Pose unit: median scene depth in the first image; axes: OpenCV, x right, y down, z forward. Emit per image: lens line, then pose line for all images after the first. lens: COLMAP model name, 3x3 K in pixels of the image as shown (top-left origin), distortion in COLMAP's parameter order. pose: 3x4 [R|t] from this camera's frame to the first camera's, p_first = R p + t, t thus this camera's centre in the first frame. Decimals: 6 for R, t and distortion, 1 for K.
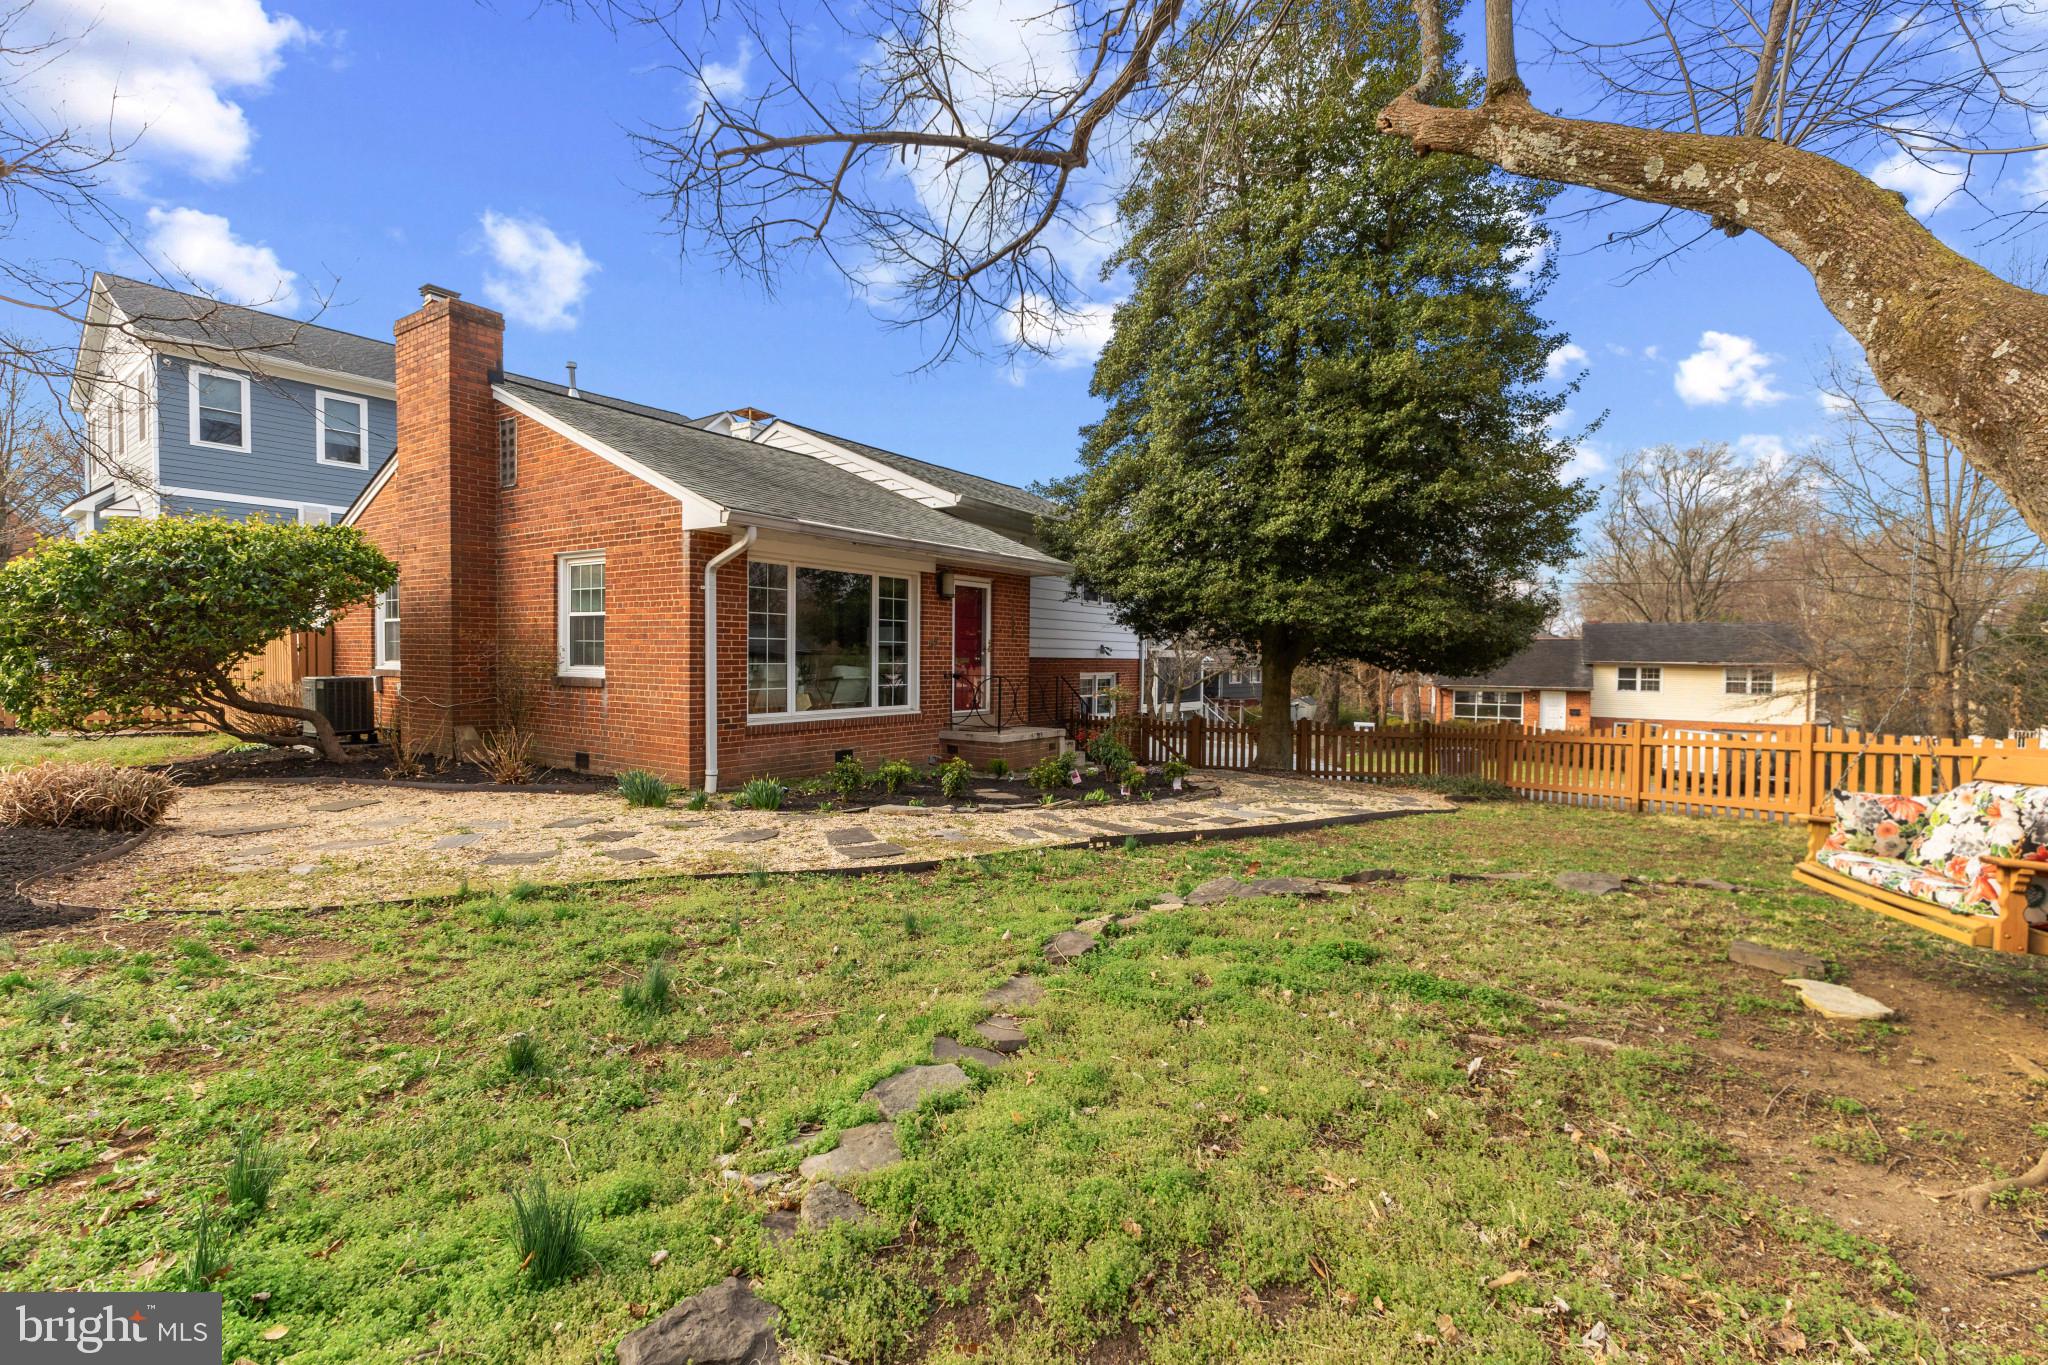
lens RADIAL K [[886.6, 0, 1028.2], [0, 886.6, 681.0], [0, 0, 1]] dist [0.013988, -0.002466]
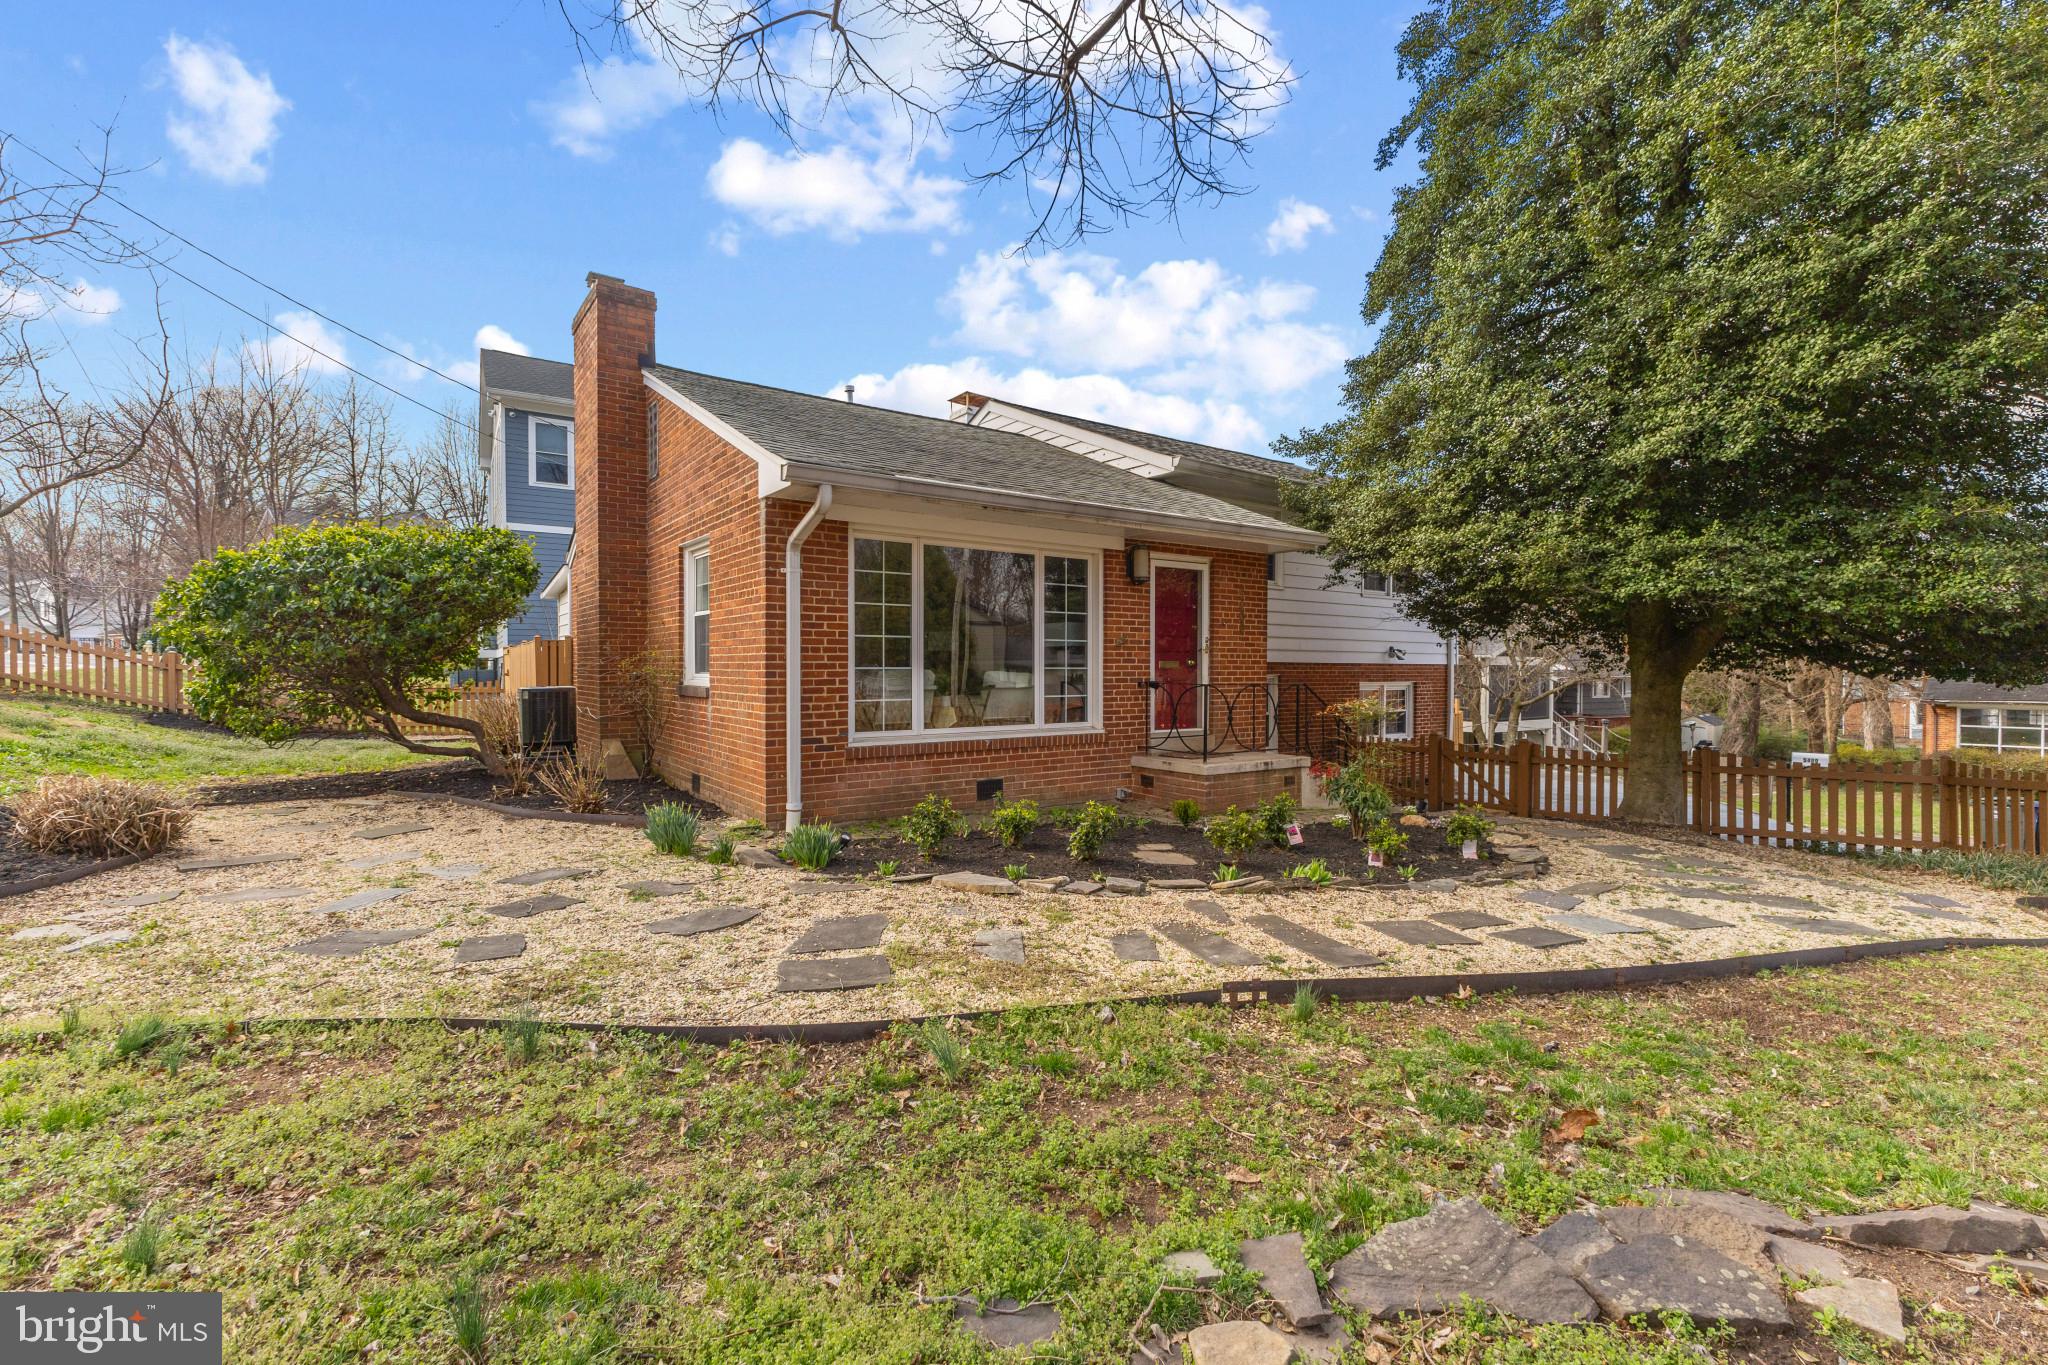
lens RADIAL K [[886.6, 0, 1022.0], [0, 886.6, 679.8], [0, 0, 1]] dist [0.013988, -0.002466]
pose [[0.939496, -0.004115, -0.342536, 0.076667], [-0.001466, 0.999870, -0.016032, 0.002871], [0.342557, 0.015564, 0.939368, 0.254013]]
